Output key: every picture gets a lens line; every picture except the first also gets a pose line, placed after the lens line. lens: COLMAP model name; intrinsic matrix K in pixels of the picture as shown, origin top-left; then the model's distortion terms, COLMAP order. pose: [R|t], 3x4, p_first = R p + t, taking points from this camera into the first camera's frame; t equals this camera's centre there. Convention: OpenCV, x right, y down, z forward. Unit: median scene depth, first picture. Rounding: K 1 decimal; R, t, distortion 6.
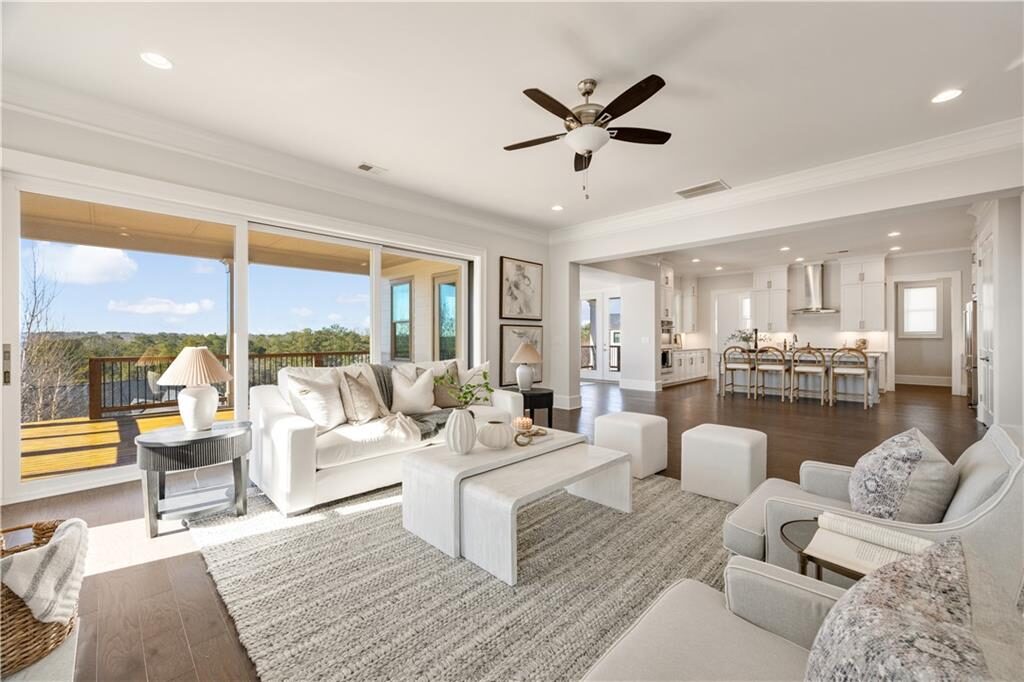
lens RADIAL K [[403.4, 0, 512.0], [0, 403.4, 341.0], [0, 0, 1]] dist [0.000053, -0.000013]
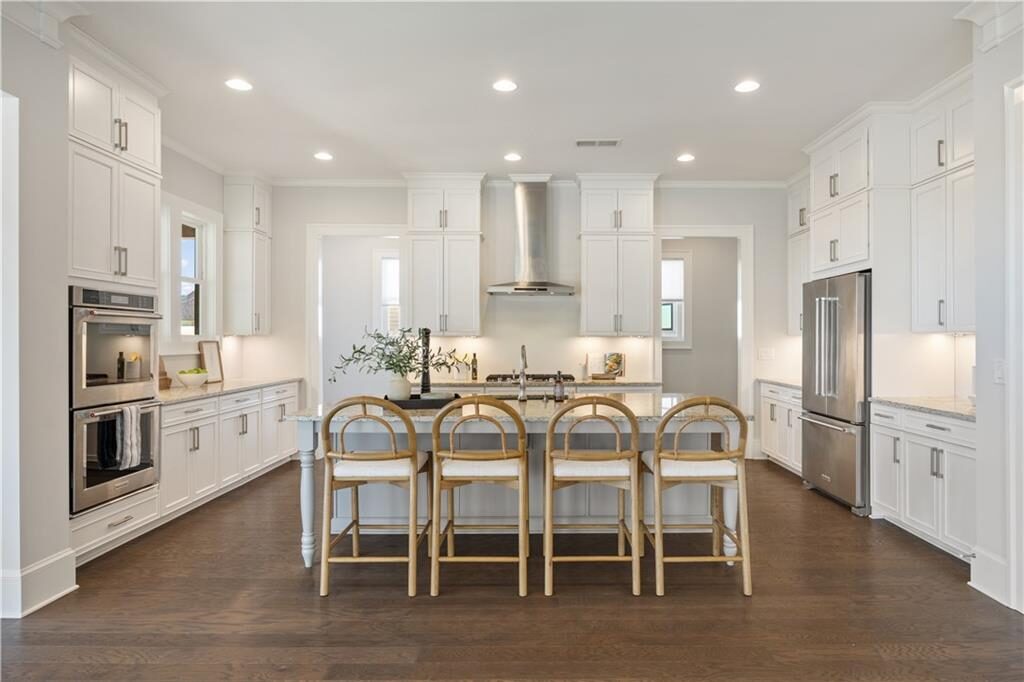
lens RADIAL K [[604.5, 0, 547.1], [0, 604.5, 339.8], [0, 0, 1]] dist [-0.014452, 0.000470]
pose [[0.700726, 0.002455, 0.713426, 0.316467], [0.002557, 0.999979, -0.005953, -0.017577], [-0.713426, 0.005996, 0.700705, 0.567780]]
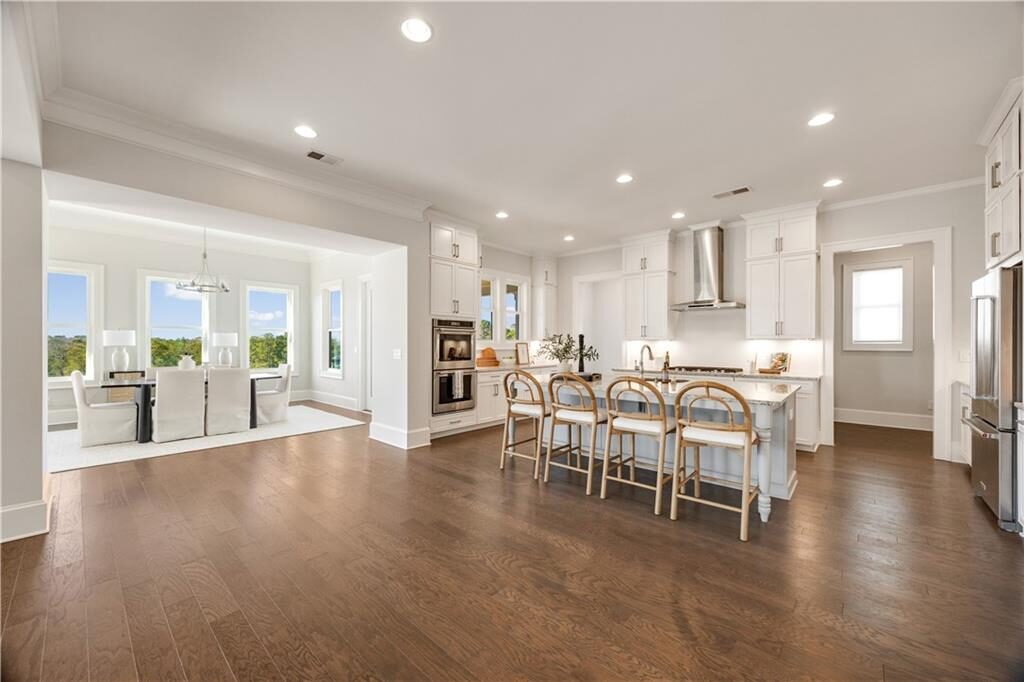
lens RADIAL K [[400.4, 0, 512.0], [0, 400.4, 341.0], [0, 0, 1]] dist [0.000110, -0.000155]
pose [[0.998975, 0.004496, 0.045041, 0.459145], [-0.003823, 0.999880, -0.015012, -0.012667], [-0.045103, 0.014825, 0.998872, 0.446148]]
